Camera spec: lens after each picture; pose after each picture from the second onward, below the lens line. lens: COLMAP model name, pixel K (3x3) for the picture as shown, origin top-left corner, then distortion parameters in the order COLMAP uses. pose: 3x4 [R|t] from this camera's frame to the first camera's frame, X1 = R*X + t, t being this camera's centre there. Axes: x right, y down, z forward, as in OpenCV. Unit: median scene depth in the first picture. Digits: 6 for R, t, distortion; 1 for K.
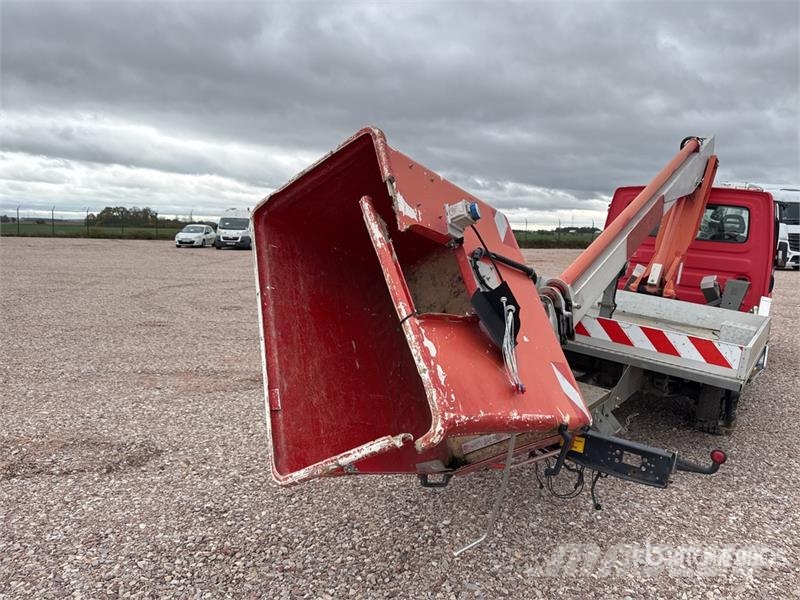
lens RADIAL K [[558.2, 0, 401.5], [0, 558.2, 286.8], [0, 0, 1]] dist [0.065169, -0.084746]
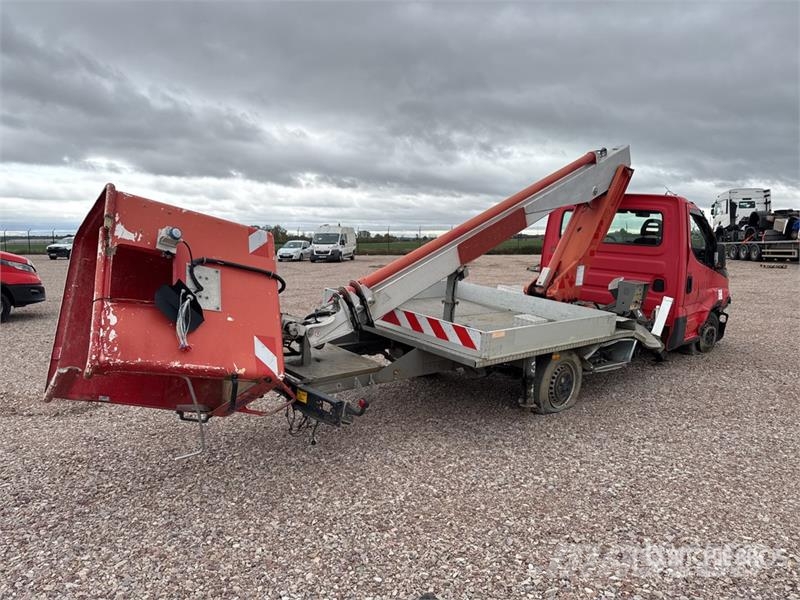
lens RADIAL K [[559.9, 0, 402.5], [0, 559.9, 302.6], [0, 0, 1]] dist [0.062165, -0.081864]
pose [[0.975775, -0.004720, -0.218727, 0.422597], [0.006727, 0.999942, 0.008429, 0.017551], [0.218674, -0.009696, 0.975750, -0.144334]]
